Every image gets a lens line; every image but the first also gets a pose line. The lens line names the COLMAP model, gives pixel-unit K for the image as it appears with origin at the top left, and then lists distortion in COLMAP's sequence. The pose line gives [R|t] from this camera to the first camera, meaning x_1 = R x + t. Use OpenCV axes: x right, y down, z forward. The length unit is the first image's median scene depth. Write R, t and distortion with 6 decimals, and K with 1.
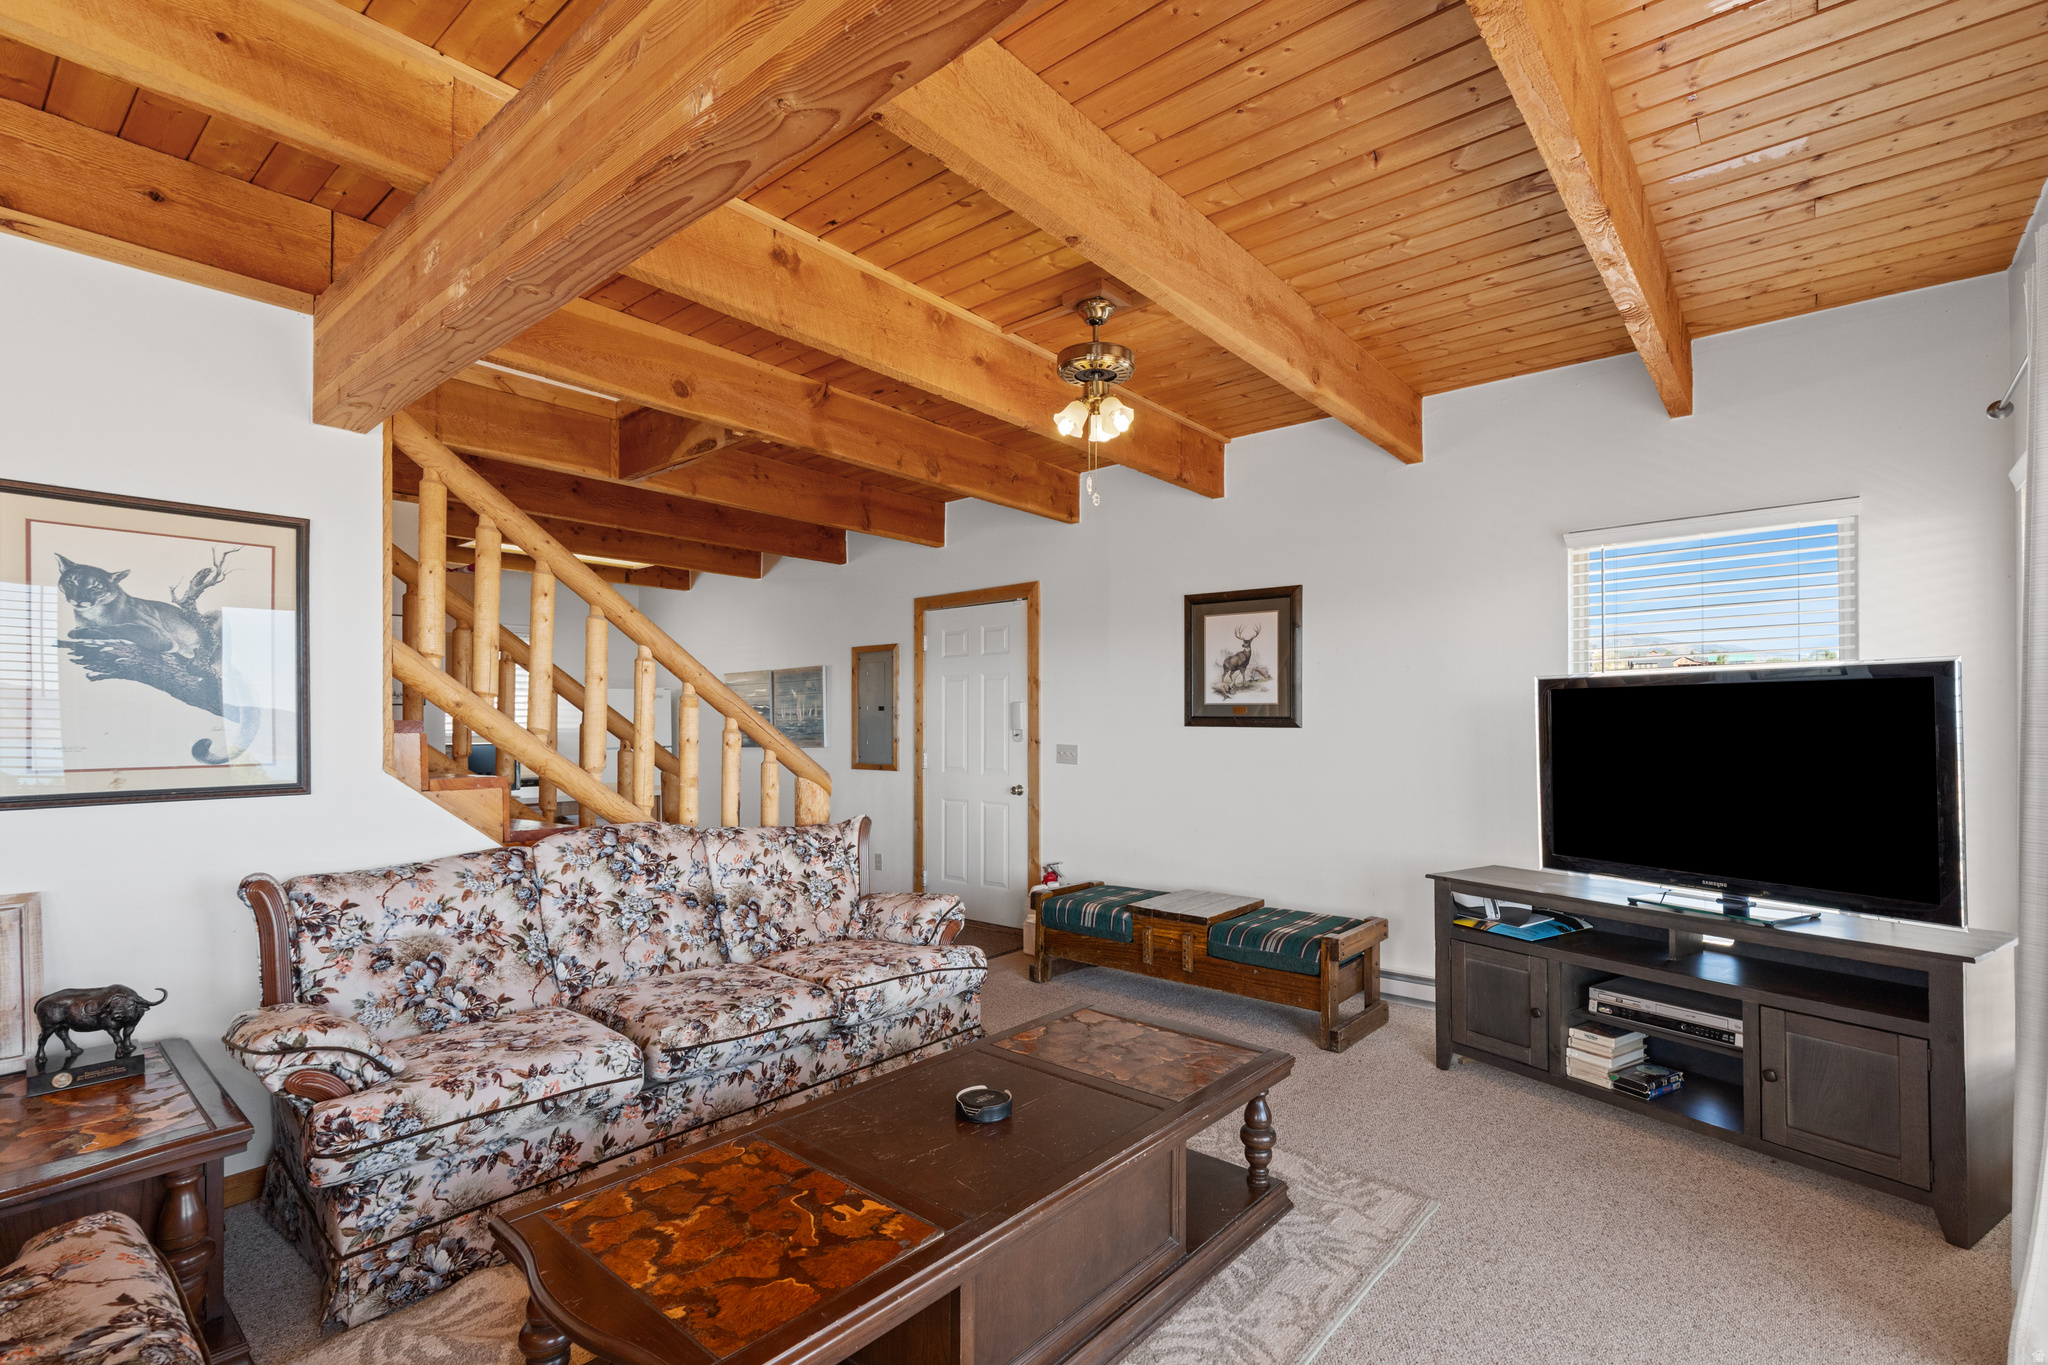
lens RADIAL K [[944.2, 0, 1024.3], [0, 944.2, 692.9], [0, 0, 1]] dist [-0.000900, -0.000037]
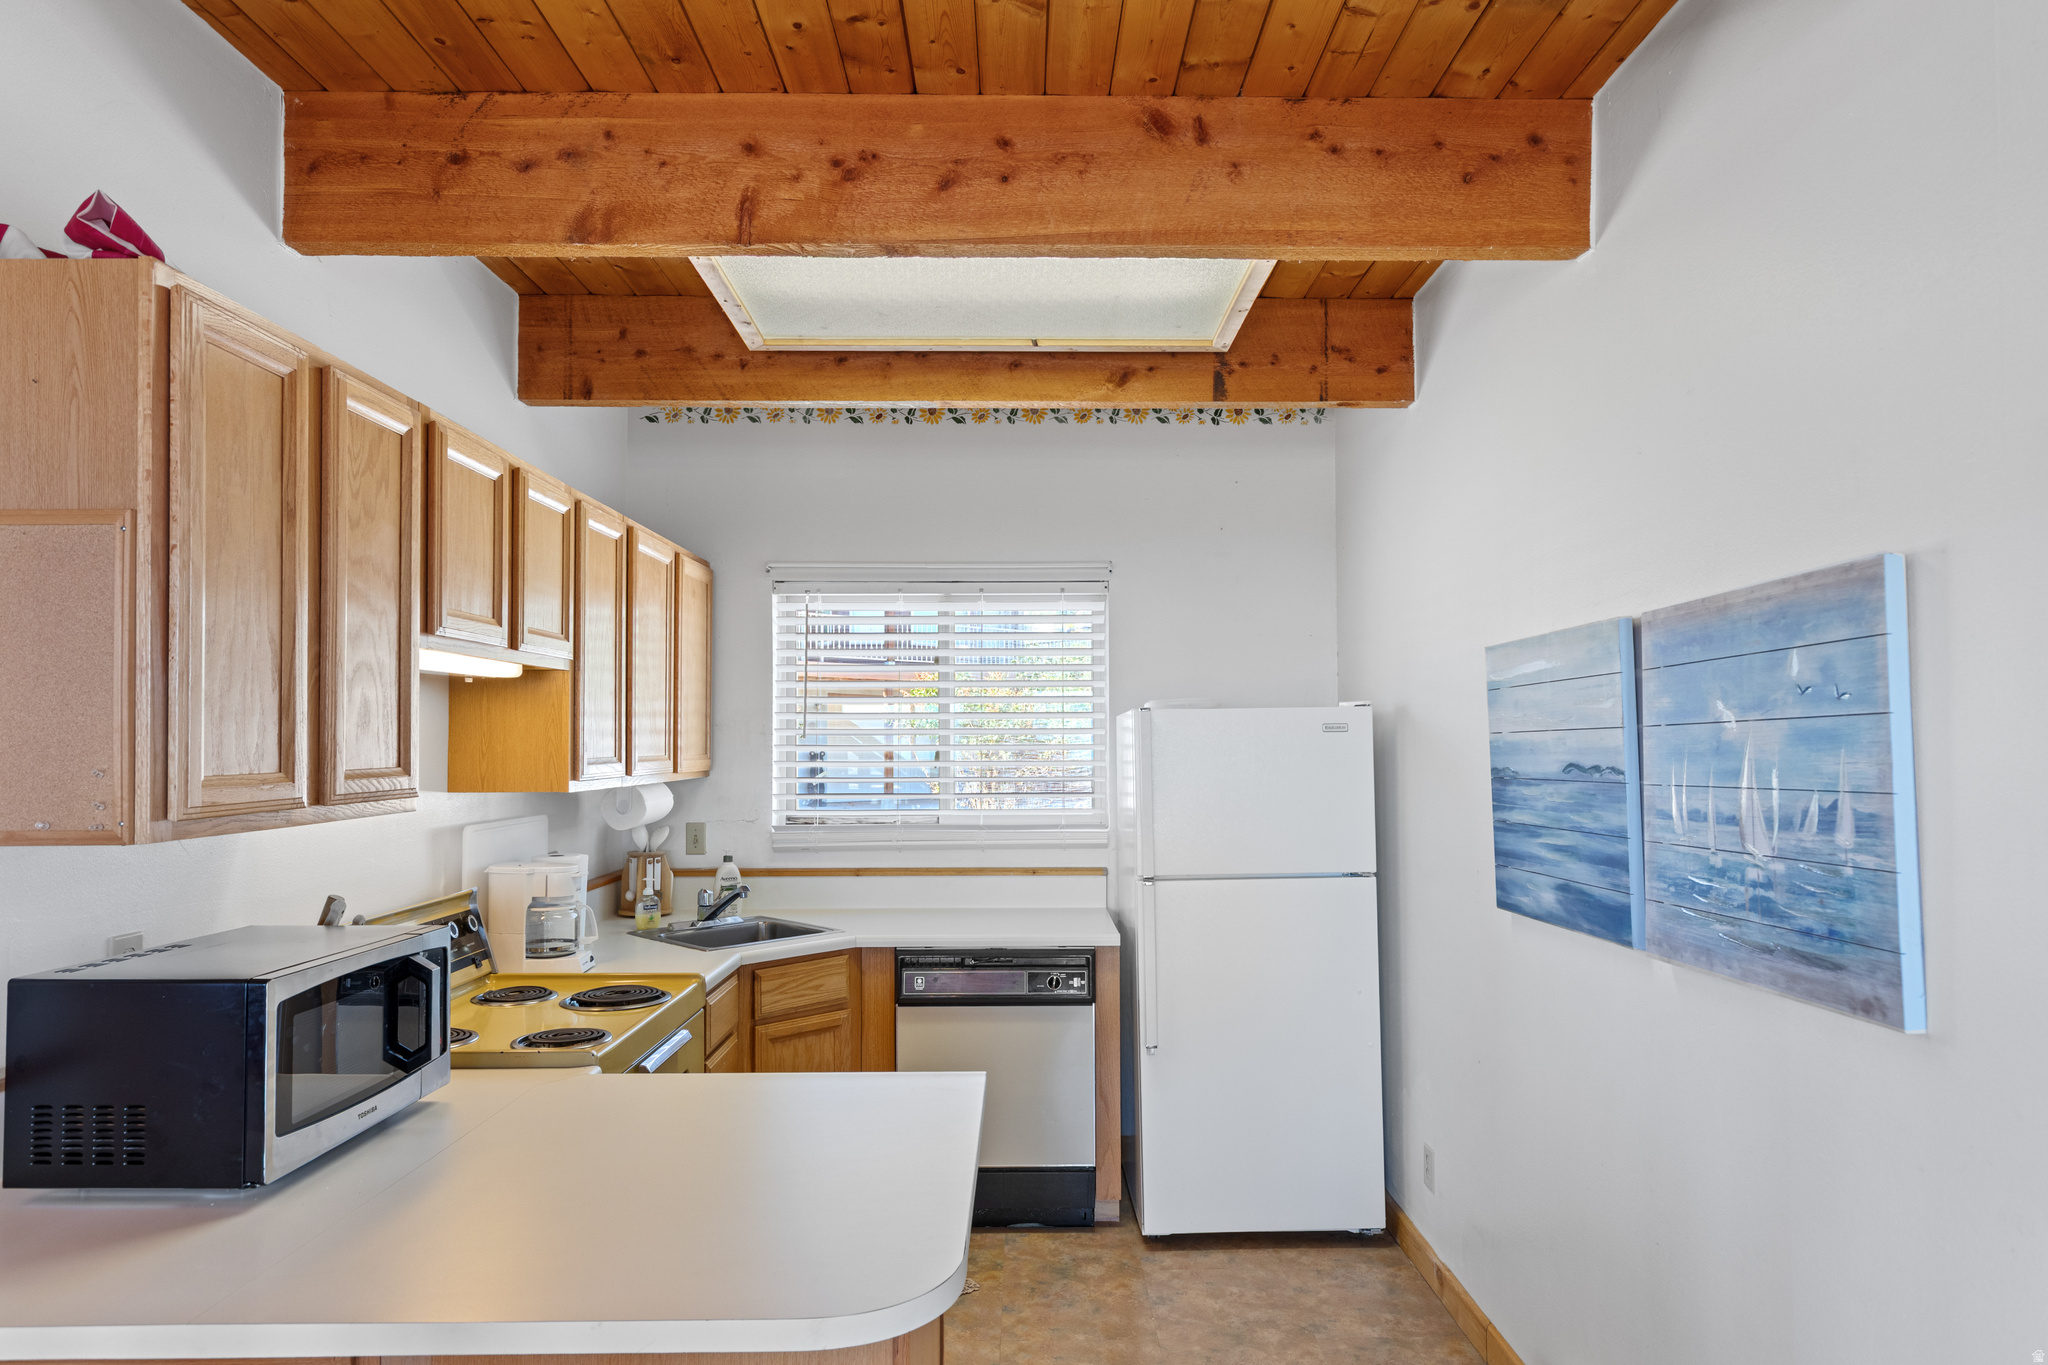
lens RADIAL K [[1227.0, 0, 1024.7], [0, 1227.0, 690.3], [0, 0, 1]] dist [0.000422, 0.000163]
pose [[0.657730, -0.024769, -0.752847, -0.144310], [0.014889, 0.999691, -0.019883, -0.002047], [0.753107, 0.001869, 0.657896, 0.714437]]
